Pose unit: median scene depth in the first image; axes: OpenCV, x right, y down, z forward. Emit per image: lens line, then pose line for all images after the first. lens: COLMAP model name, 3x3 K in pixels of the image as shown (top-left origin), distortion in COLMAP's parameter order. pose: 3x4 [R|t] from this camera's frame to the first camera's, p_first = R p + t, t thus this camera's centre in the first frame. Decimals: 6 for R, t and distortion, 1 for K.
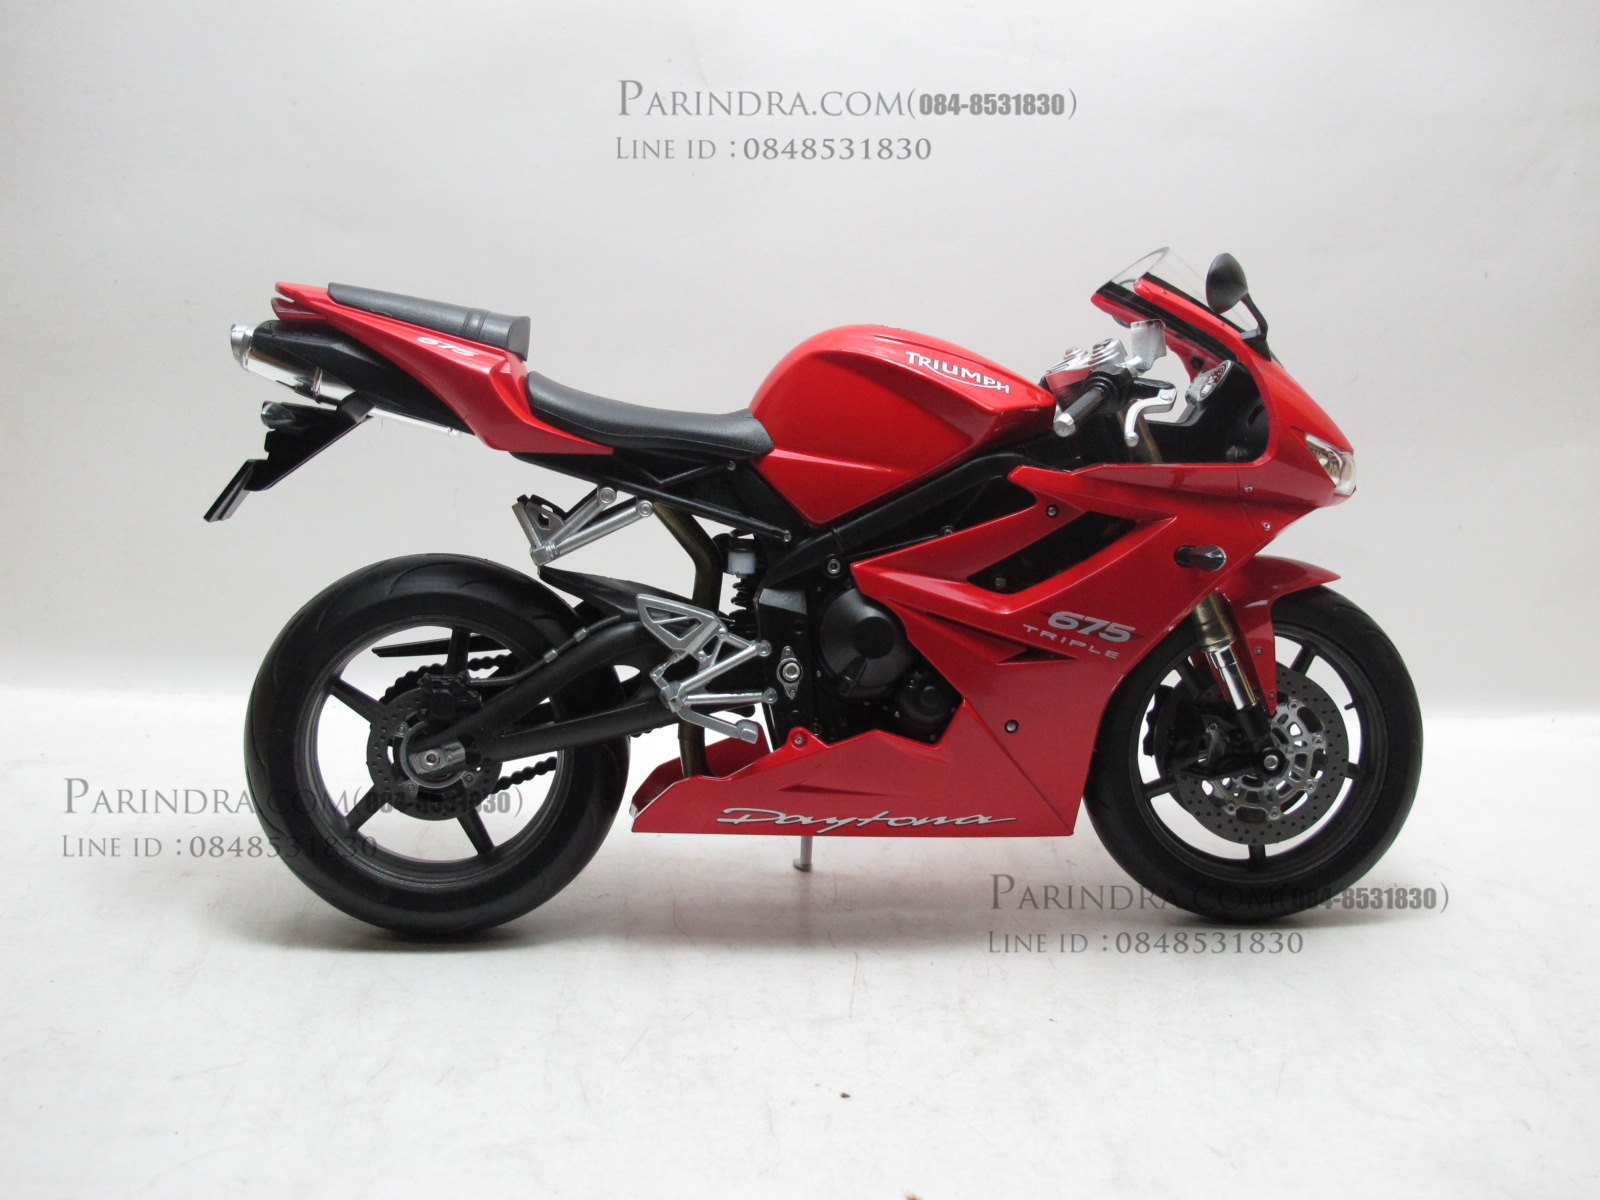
lens RADIAL K [[2101.0, 0, 792.8], [0, 2101.0, 577.4], [0, 0, 1]] dist [-0.077083, 0.015479]
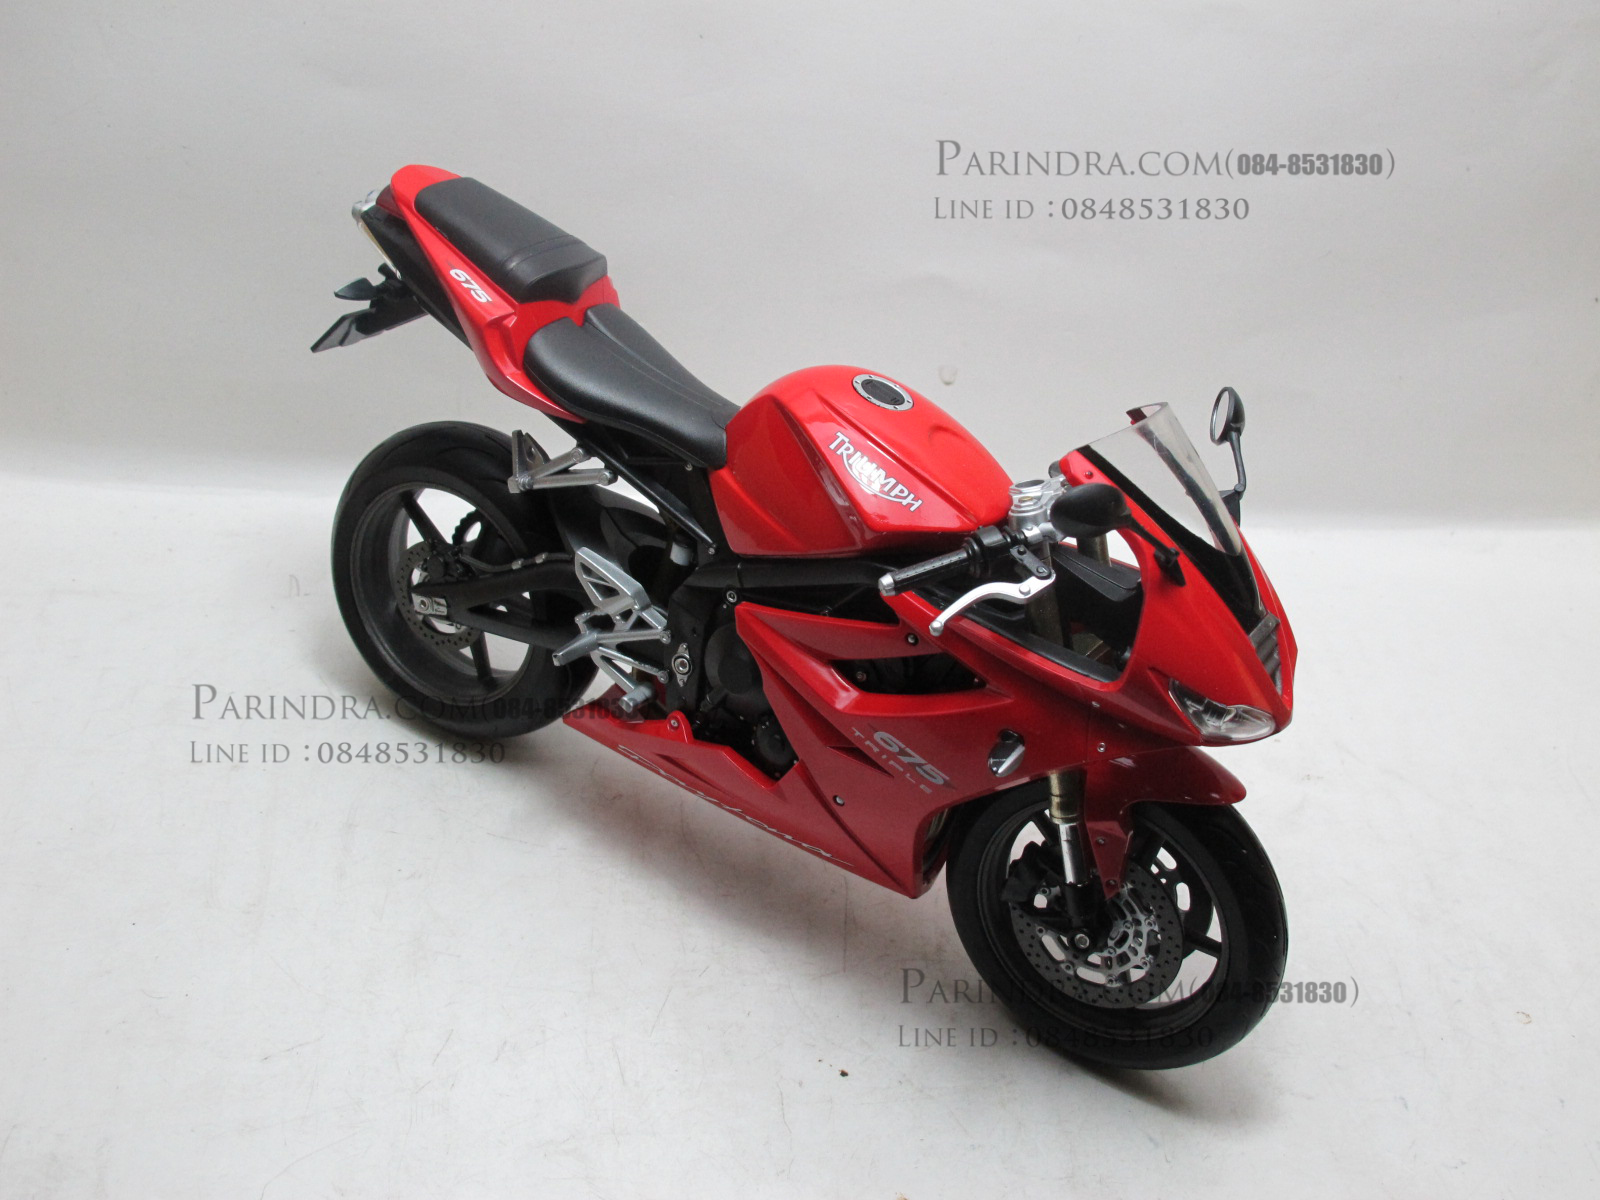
lens RADIAL K [[1909.7, 0, 800.3], [0, 1909.7, 568.7], [0, 0, 1]] dist [-0.088270, -0.020716]
pose [[0.800322, 0.401816, -0.445004, 0.464779], [-0.239721, 0.894746, 0.376781, -0.384041], [0.549562, -0.194870, 0.812409, 0.248022]]
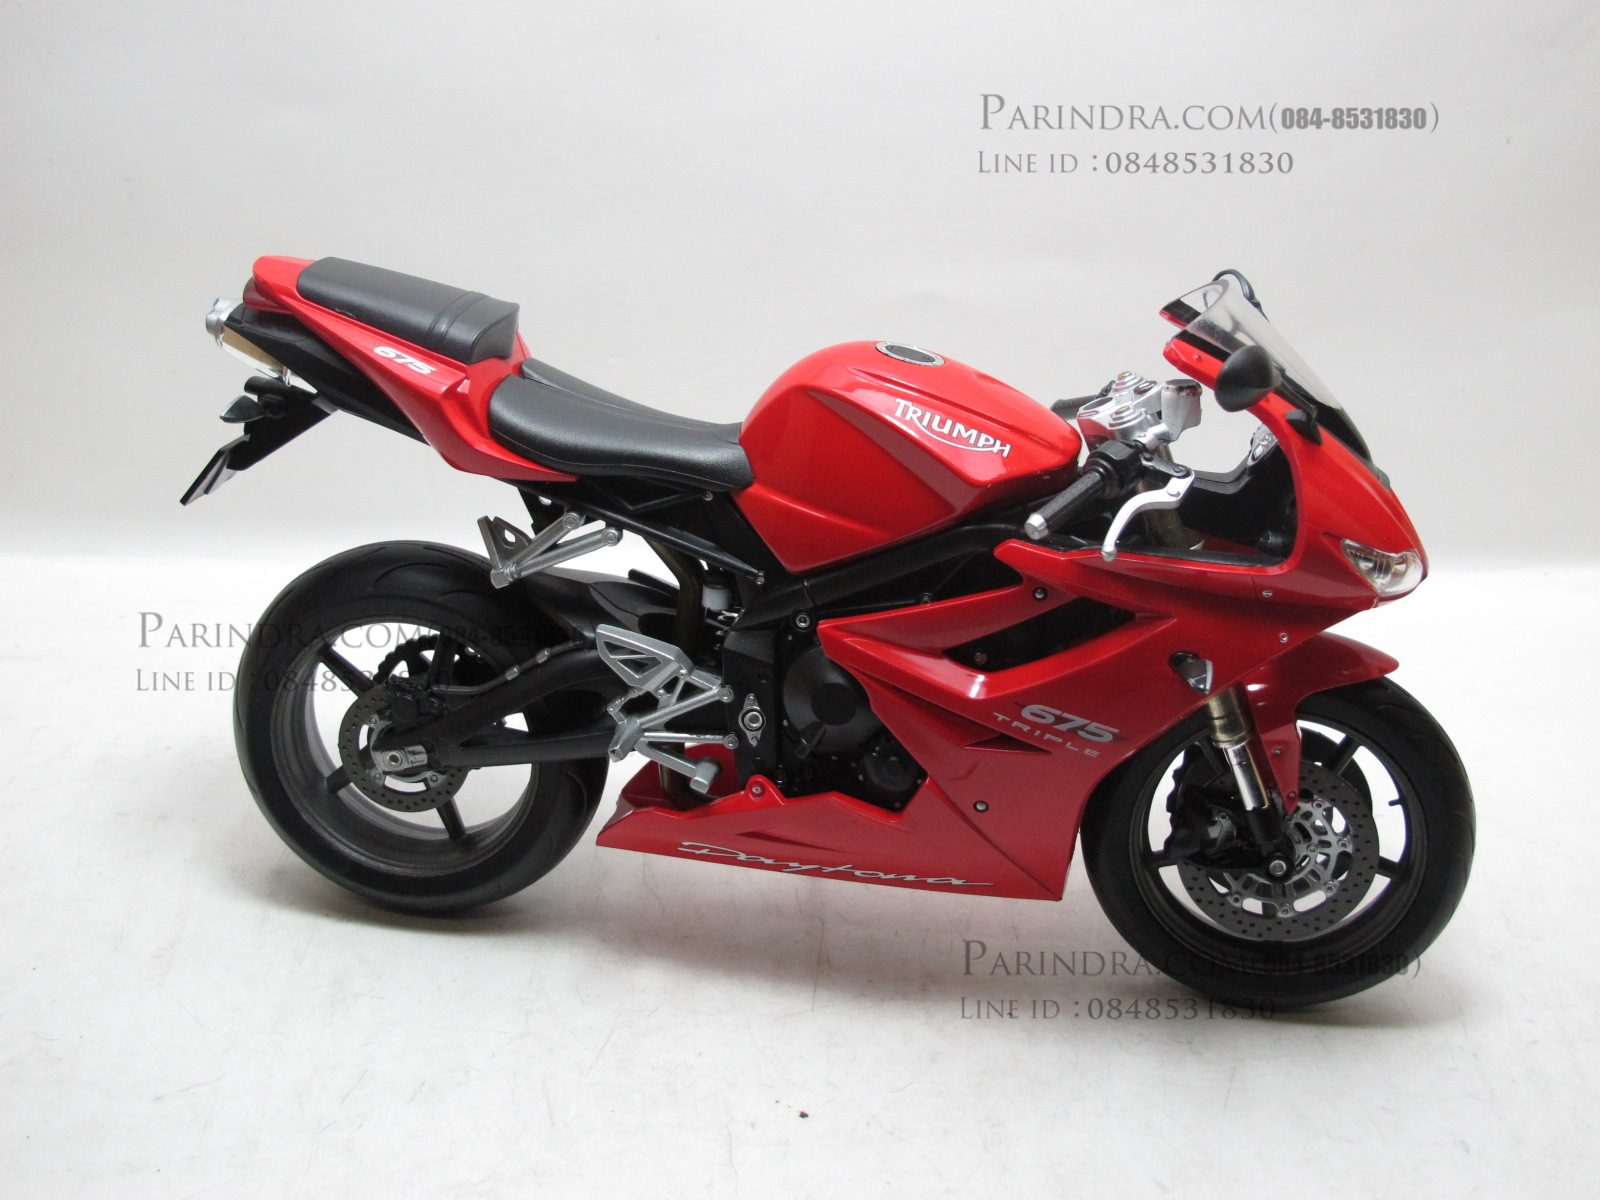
lens RADIAL K [[2101.0, 0, 792.8], [0, 2101.0, 577.4], [0, 0, 1]] dist [-0.077083, 0.015479]
pose [[0.968825, 0.118919, -0.217339, 0.214371], [-0.064726, 0.968294, 0.241284, -0.246762], [0.239141, -0.219695, 0.945804, 0.126240]]
